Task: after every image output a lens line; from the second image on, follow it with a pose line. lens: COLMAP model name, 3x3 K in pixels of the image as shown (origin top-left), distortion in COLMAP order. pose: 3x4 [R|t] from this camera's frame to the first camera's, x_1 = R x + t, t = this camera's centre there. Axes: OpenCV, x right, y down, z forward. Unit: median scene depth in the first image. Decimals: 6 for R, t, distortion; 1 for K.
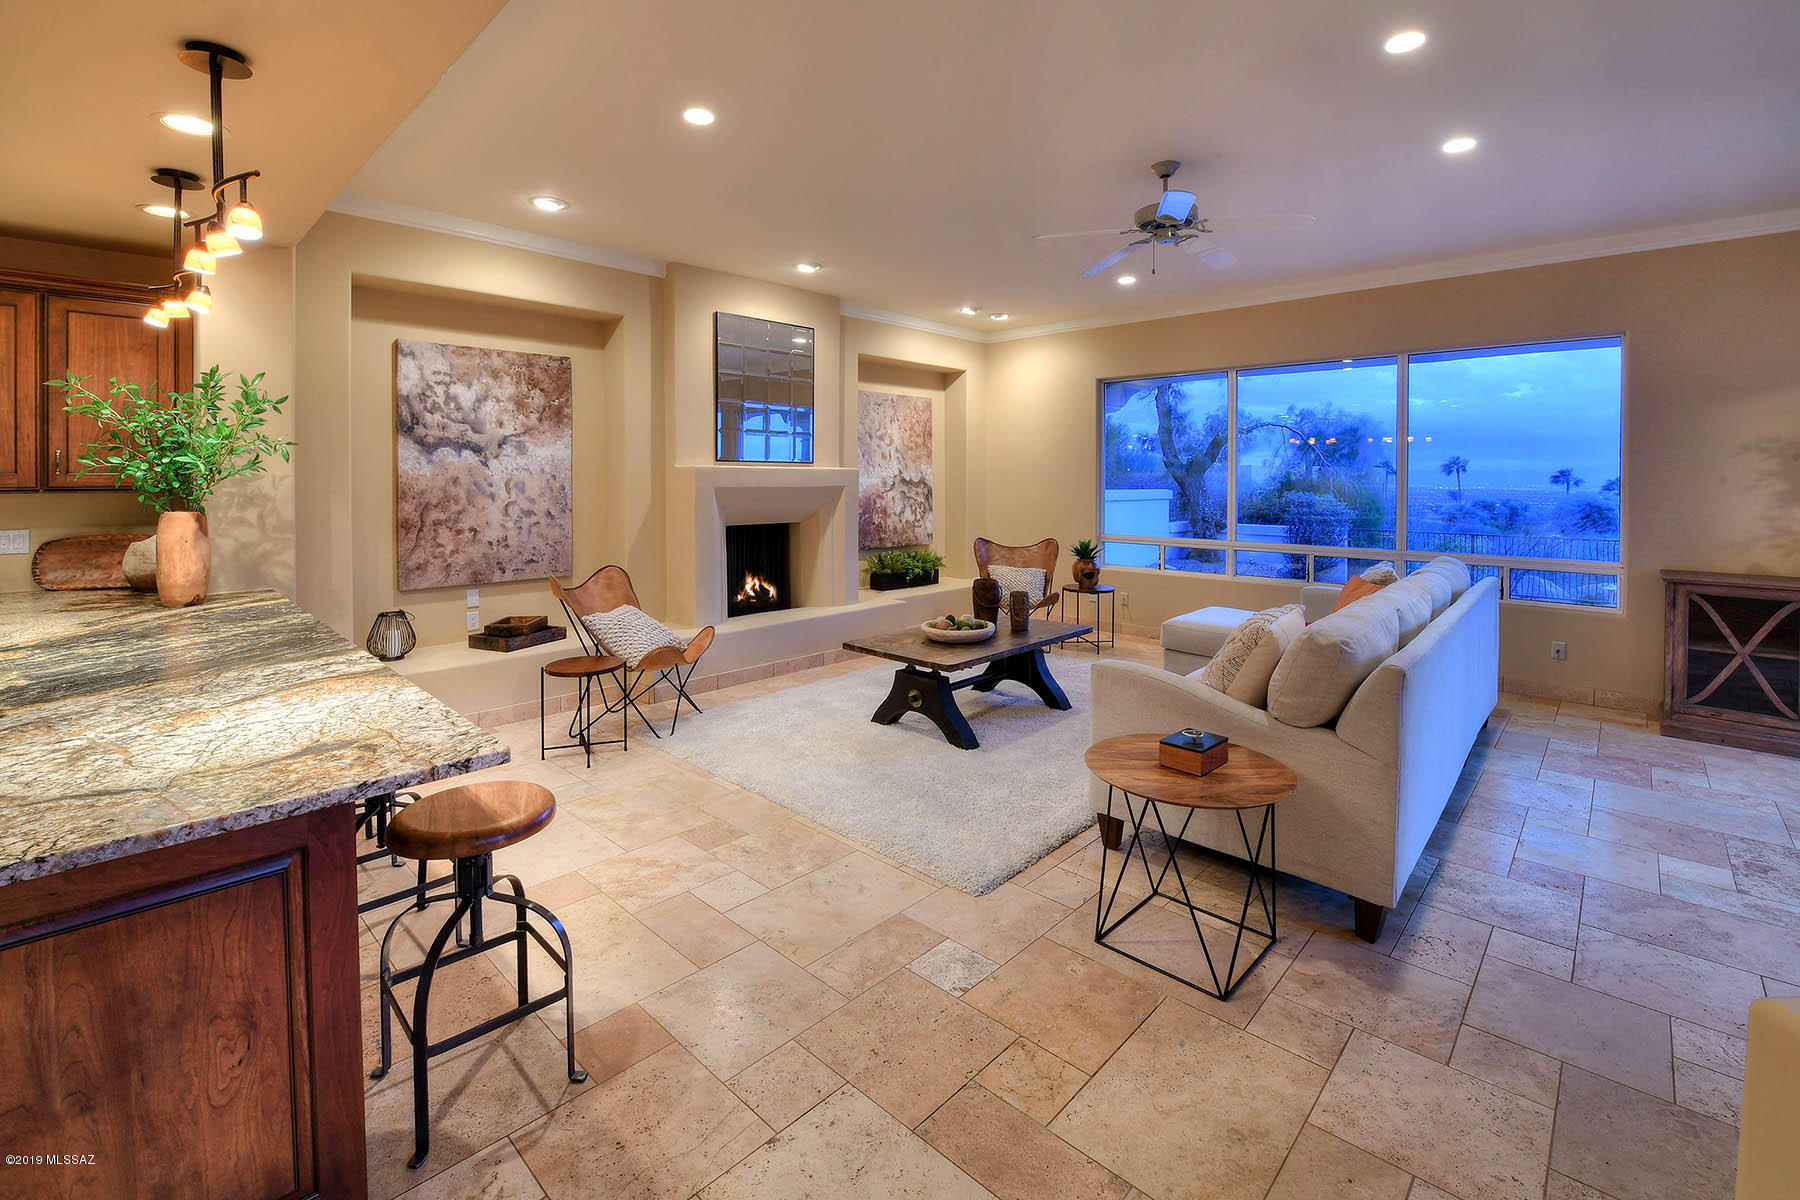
lens RADIAL K [[771.8, 0, 898.1], [0, 771.8, 502.2], [0, 0, 1]] dist [-0.023692, -0.000536]
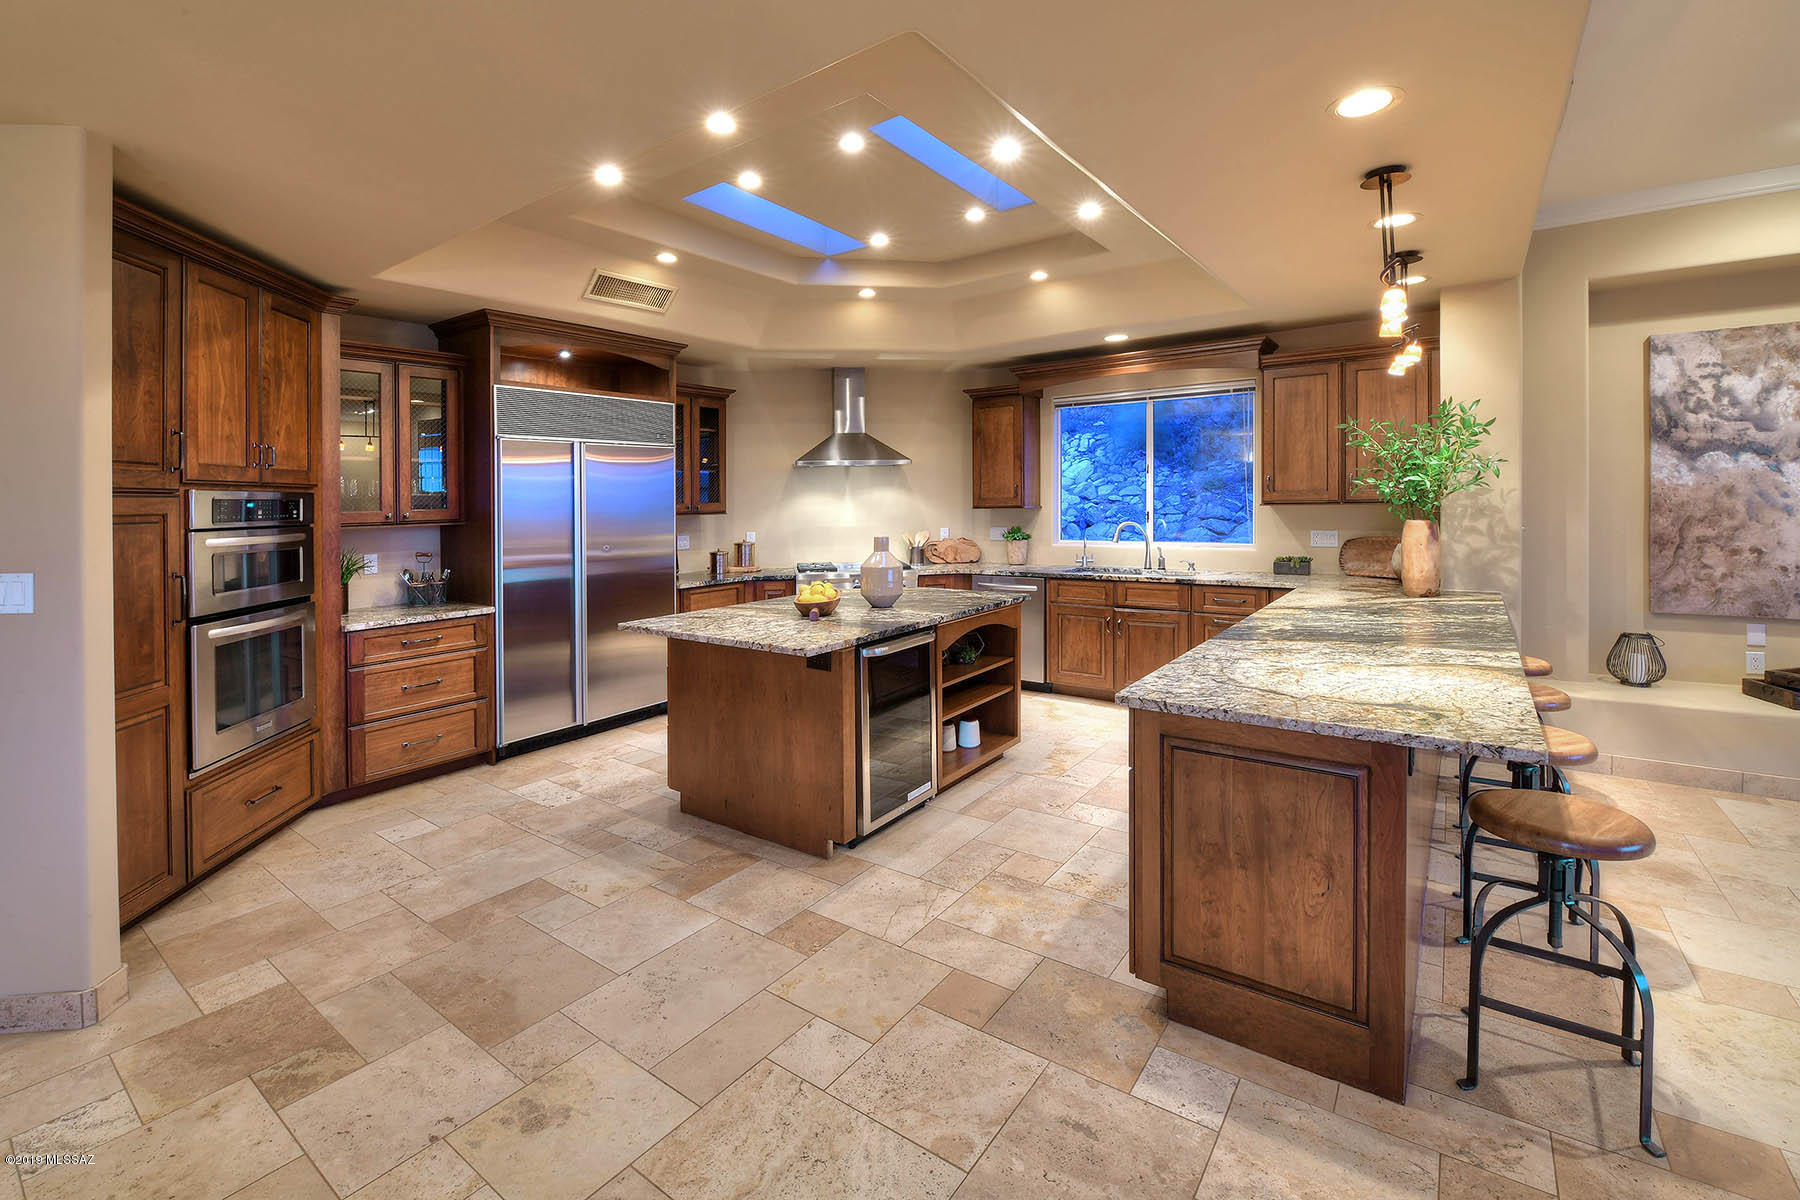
lens RADIAL K [[785.2, 0, 898.2], [0, 785.2, 502.8], [0, 0, 1]] dist [-0.023050, -0.000190]
pose [[0.132612, -0.000060, -0.991168, 0.130908], [-0.011735, 0.999930, -0.001631, -0.002497], [0.991099, 0.011848, 0.132602, -0.009985]]
